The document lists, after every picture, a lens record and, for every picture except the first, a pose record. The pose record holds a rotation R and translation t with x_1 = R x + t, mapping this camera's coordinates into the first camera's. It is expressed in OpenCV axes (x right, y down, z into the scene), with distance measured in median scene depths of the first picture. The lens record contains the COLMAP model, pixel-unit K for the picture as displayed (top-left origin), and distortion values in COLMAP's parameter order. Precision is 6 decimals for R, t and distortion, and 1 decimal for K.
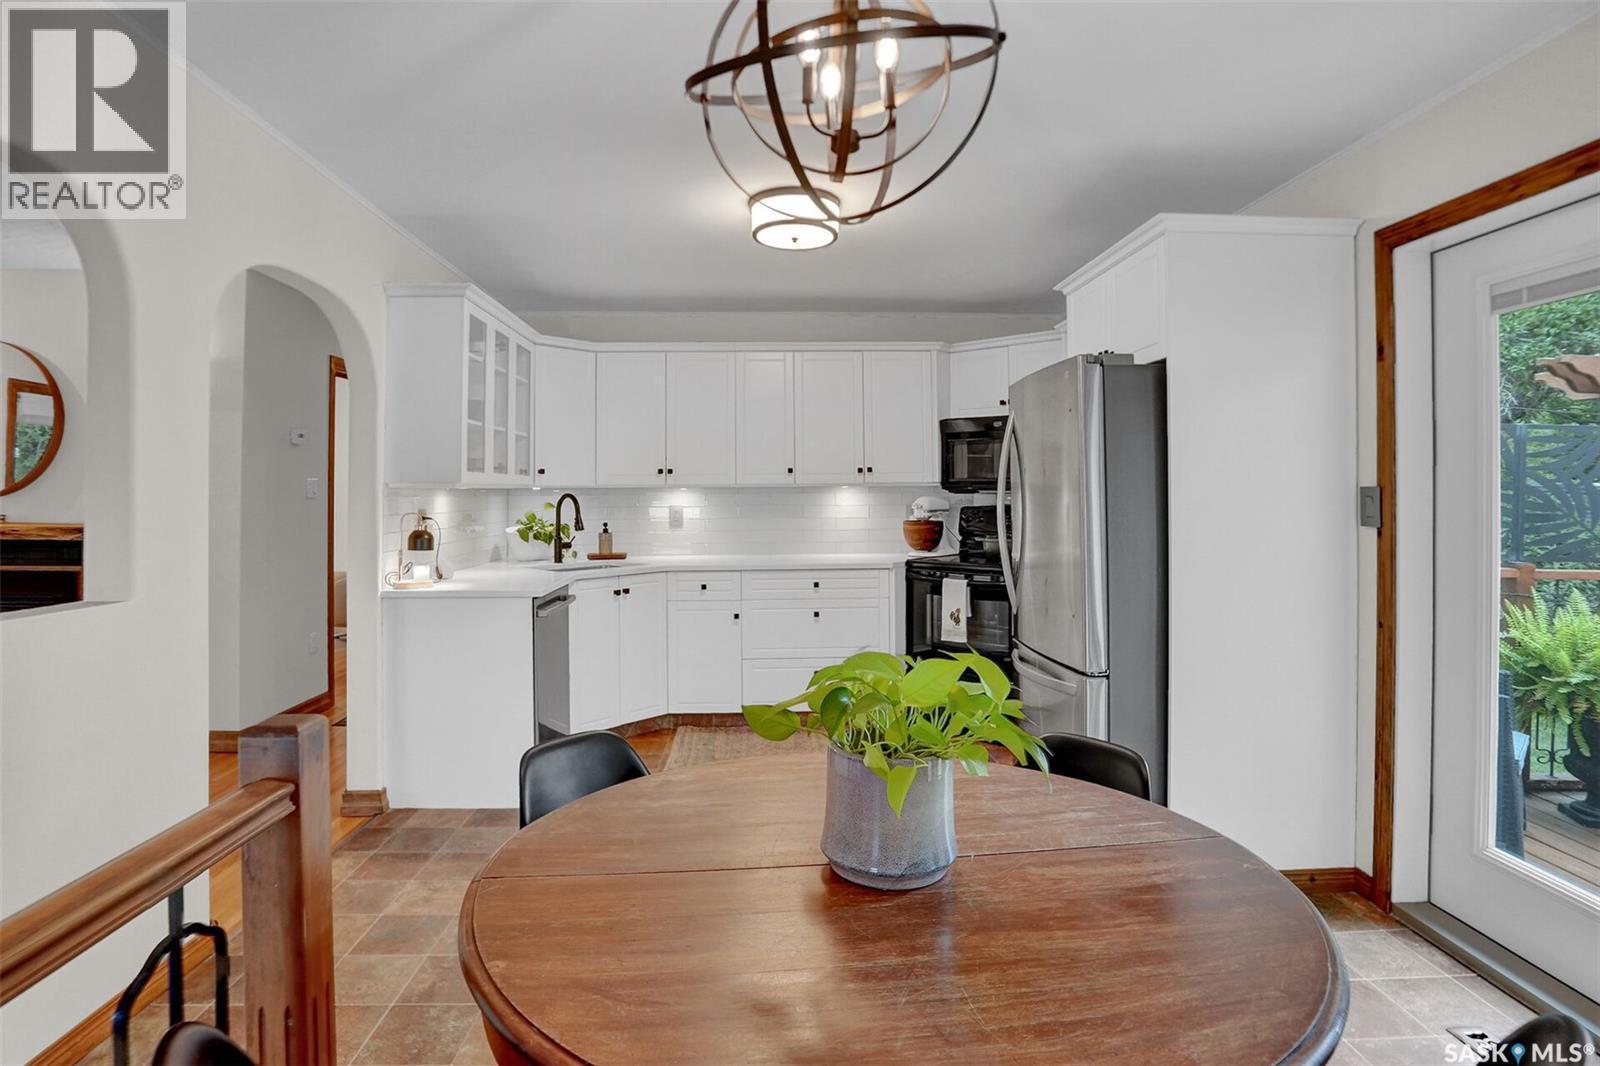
lens RADIAL K [[862.9, 0, 798.8], [0, 862.9, 468.9], [0, 0, 1]] dist [-0.058361, 0.000744]
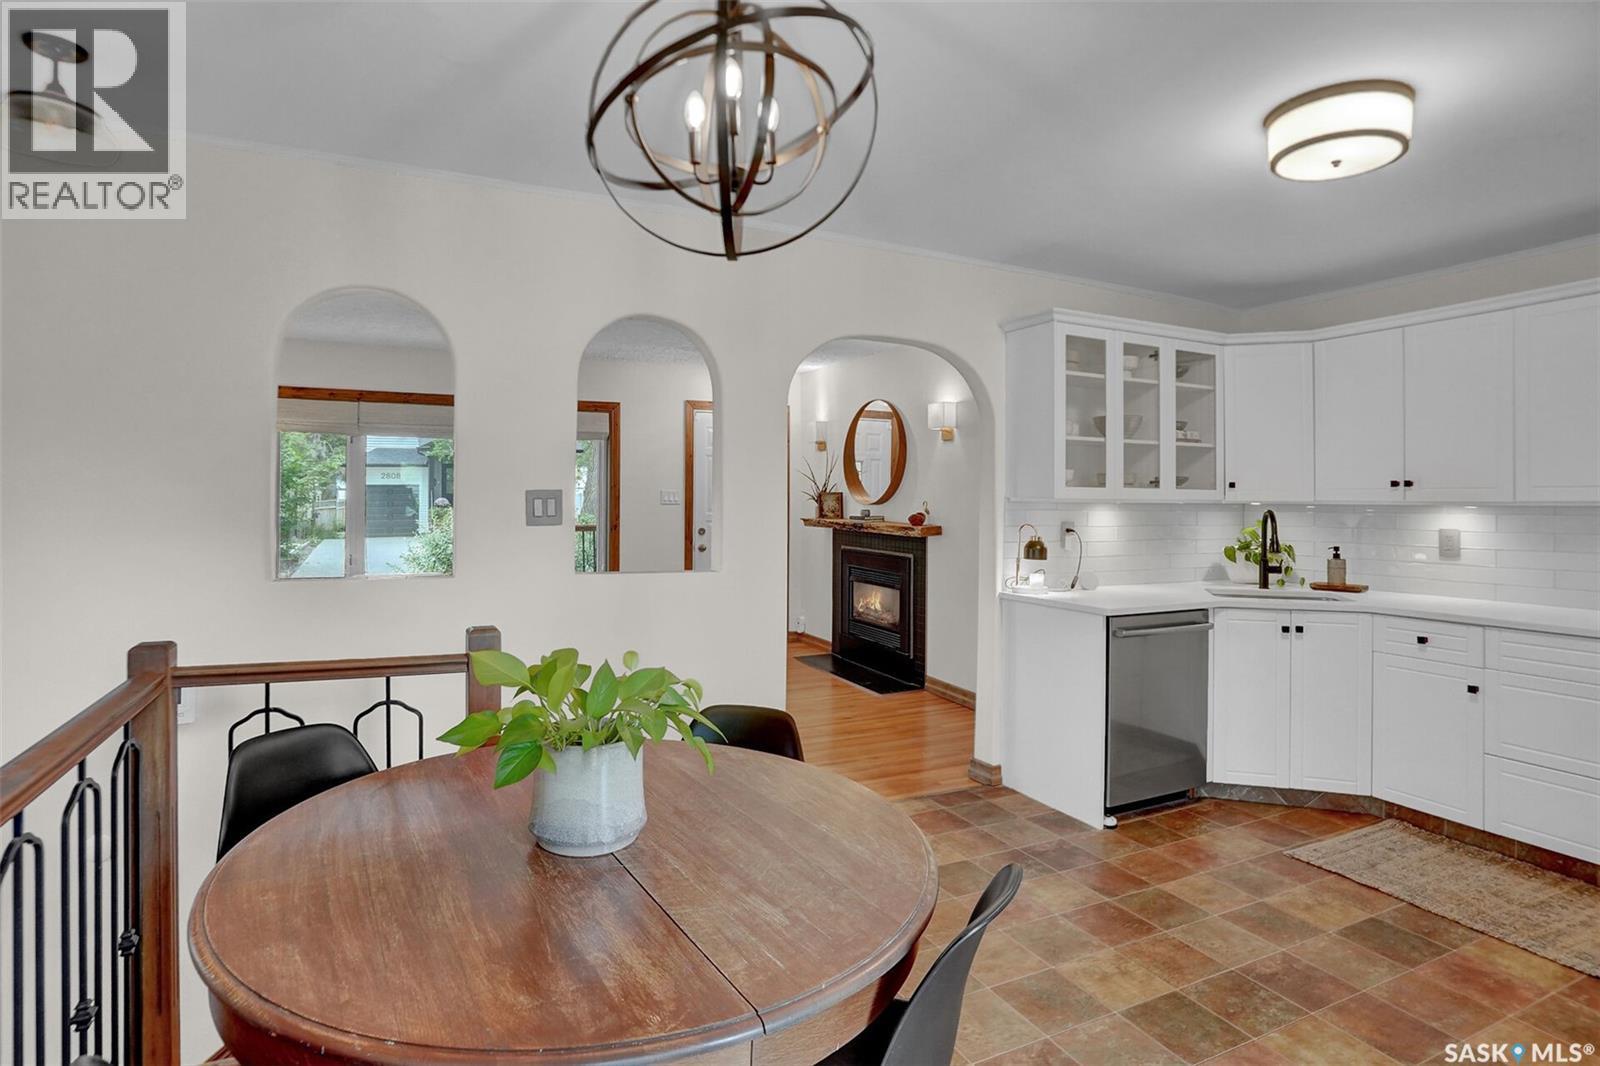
lens RADIAL K [[816.6, 0, 802.4], [0, 816.6, 494.1], [0, 0, 1]] dist [-0.026244, 0.000234]
pose [[0.394924, 0.000179, -0.918714, 0.299033], [0.012135, 0.999912, 0.005411, 0.001930], [0.918634, -0.013285, 0.394886, 0.235408]]
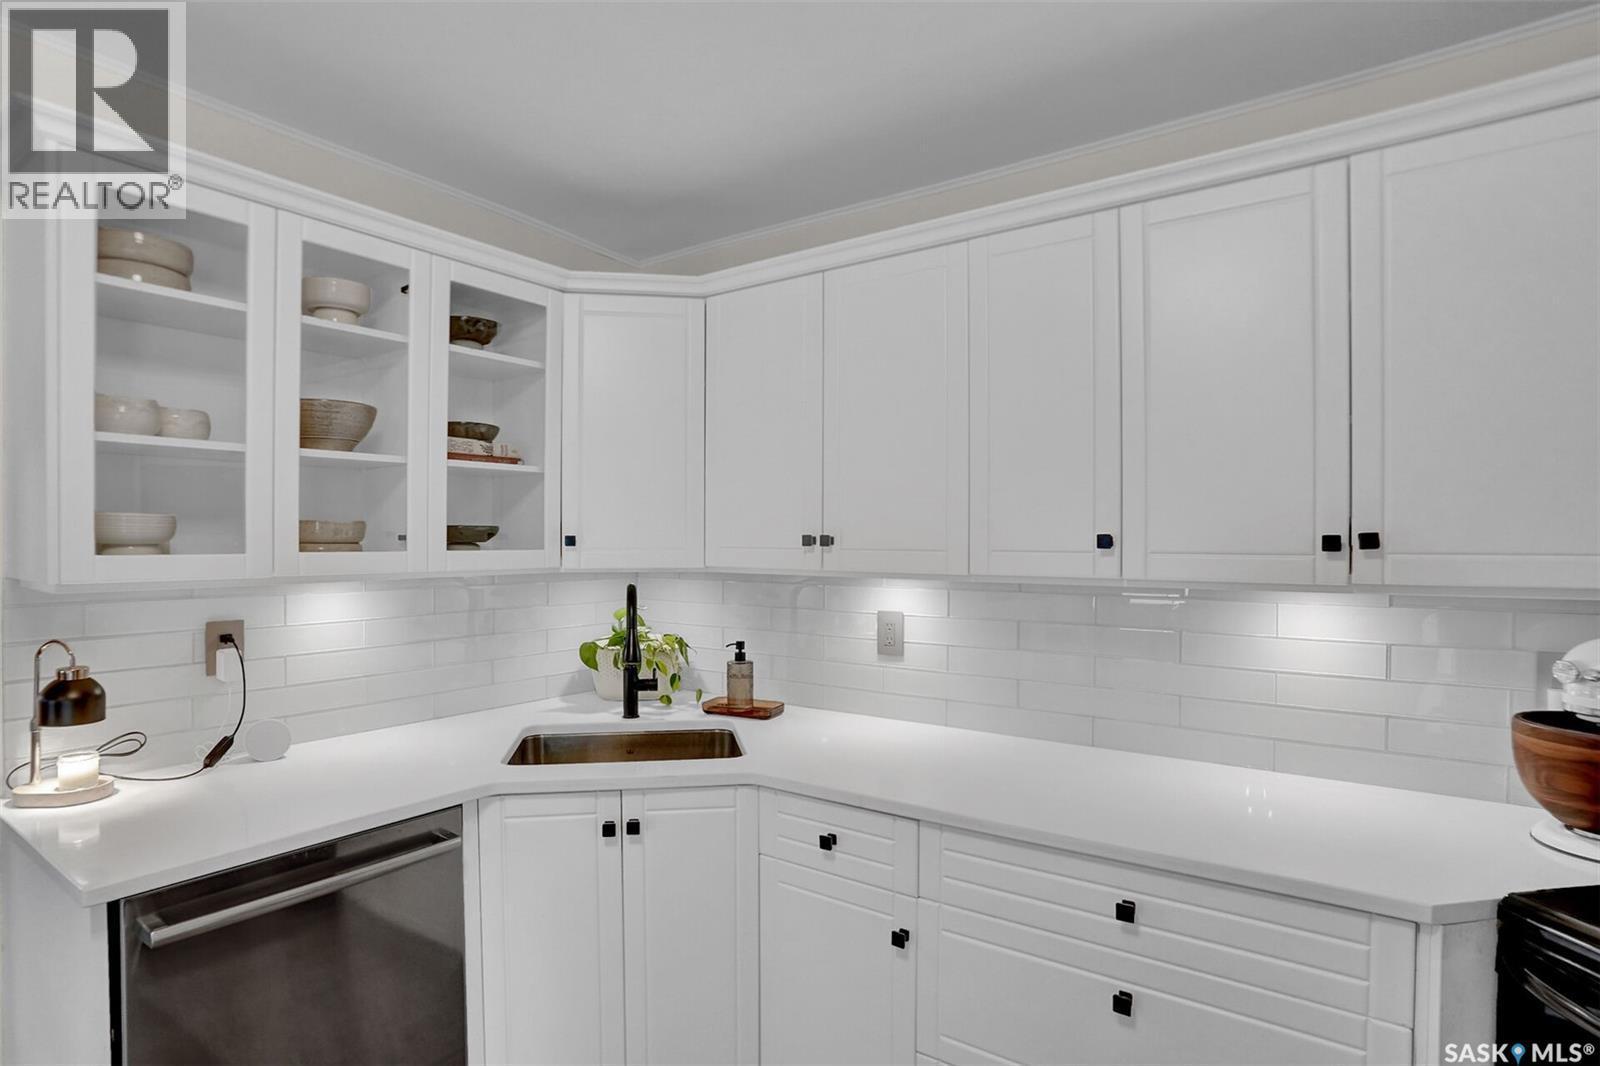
lens RADIAL K [[835.4, 0, 800.0], [0, 835.4, 533.0], [0, 0, 1]] dist [-0.067850, 0.038242]
pose [[0.786056, 0.005892, -0.618128, 0.106836], [0.009060, 0.999737, 0.021050, -0.010492], [0.618089, -0.022147, 0.785796, 0.674992]]
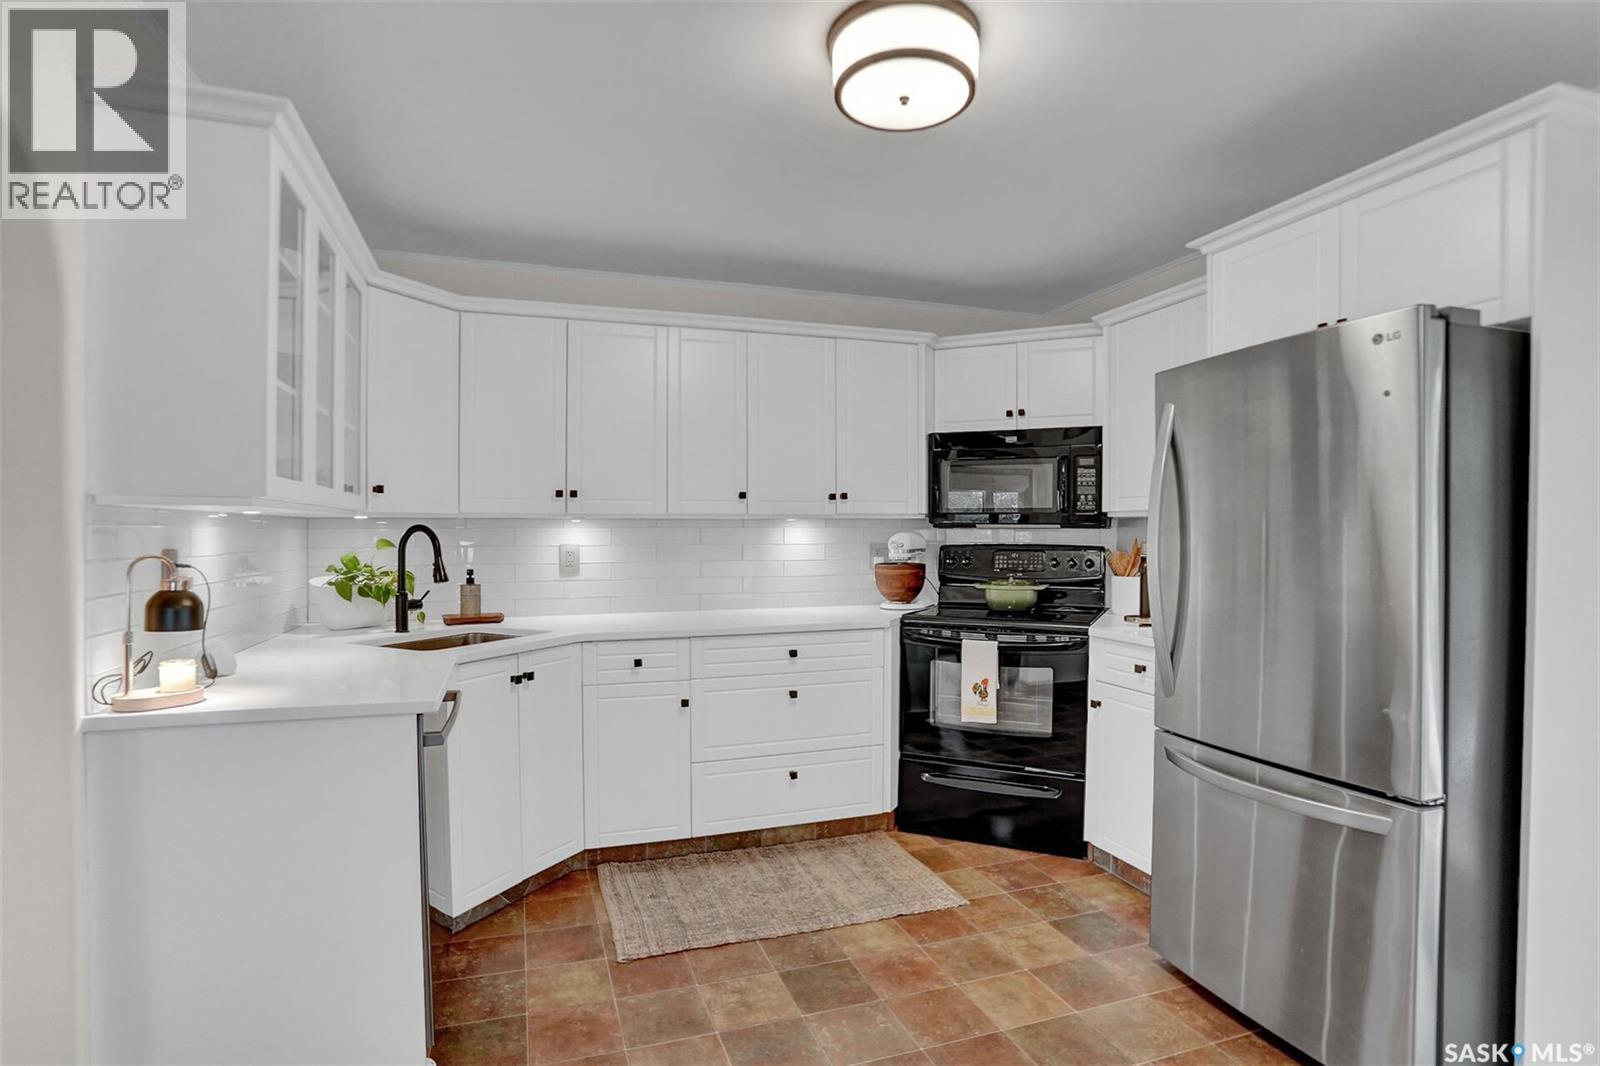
lens RADIAL K [[835.4, 0, 800.0], [0, 835.4, 533.0], [0, 0, 1]] dist [-0.067850, 0.038242]
pose [[0.961154, 0.003598, 0.275988, -0.162969], [-0.011124, 0.999608, 0.025706, 0.015395], [-0.275787, -0.027778, 0.960817, 0.321818]]
